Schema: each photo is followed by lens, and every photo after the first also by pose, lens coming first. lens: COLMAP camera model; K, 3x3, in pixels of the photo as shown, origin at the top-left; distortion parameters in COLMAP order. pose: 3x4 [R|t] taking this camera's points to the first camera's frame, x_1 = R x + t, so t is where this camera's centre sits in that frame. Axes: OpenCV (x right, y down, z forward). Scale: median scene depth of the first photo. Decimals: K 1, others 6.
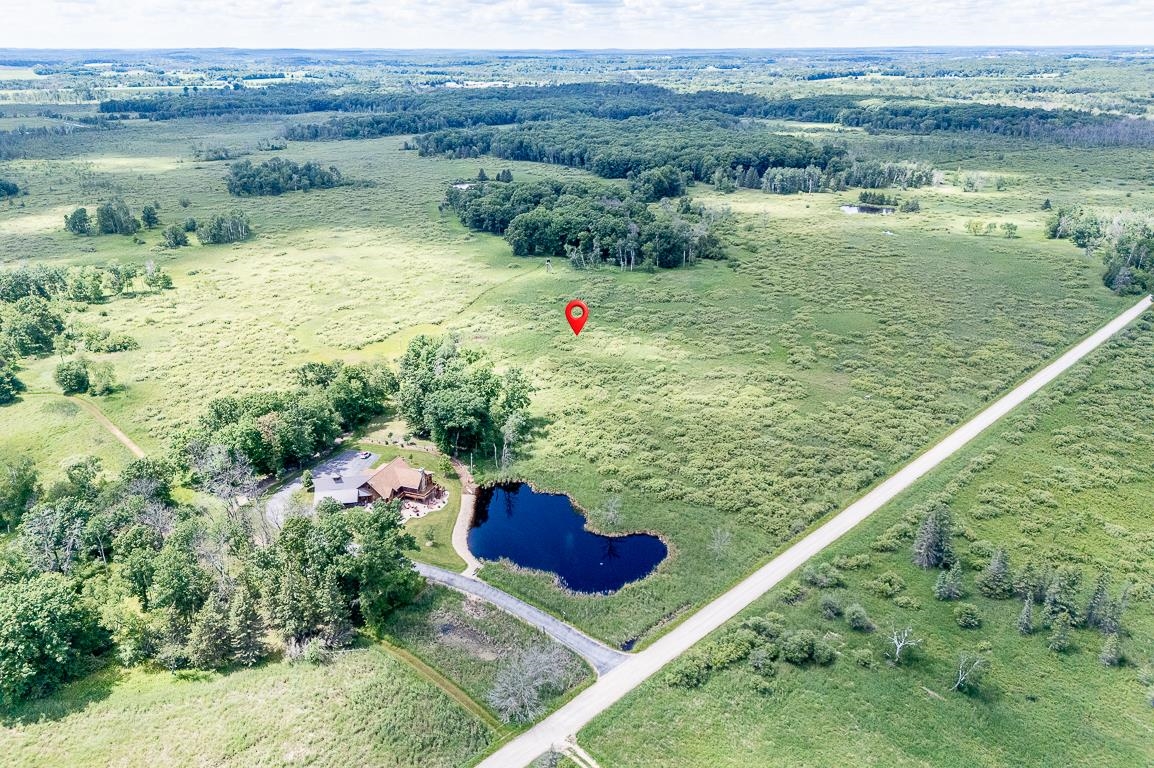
lens RADIAL K [[846.9, 0, 574.3], [0, 846.9, 382.1], [0, 0, 1]] dist [0.003215, 0.000251]
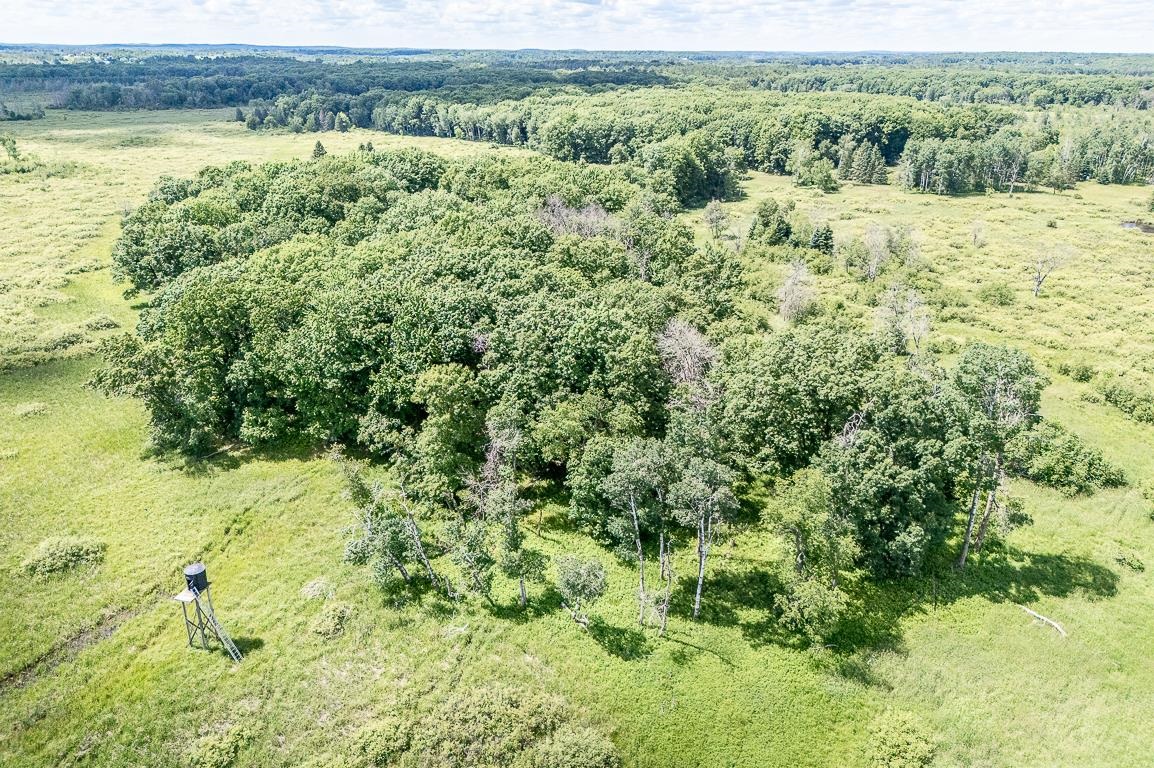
lens RADIAL K [[846.9, 0, 578.8], [0, 846.9, 386.0], [0, 0, 1]] dist [0.003215, 0.000251]
pose [[0.998939, -0.005299, 0.045743, 0.023955], [0.005331, 0.999986, -0.000585, -0.121440], [-0.045739, 0.000828, 0.998953, 0.560650]]
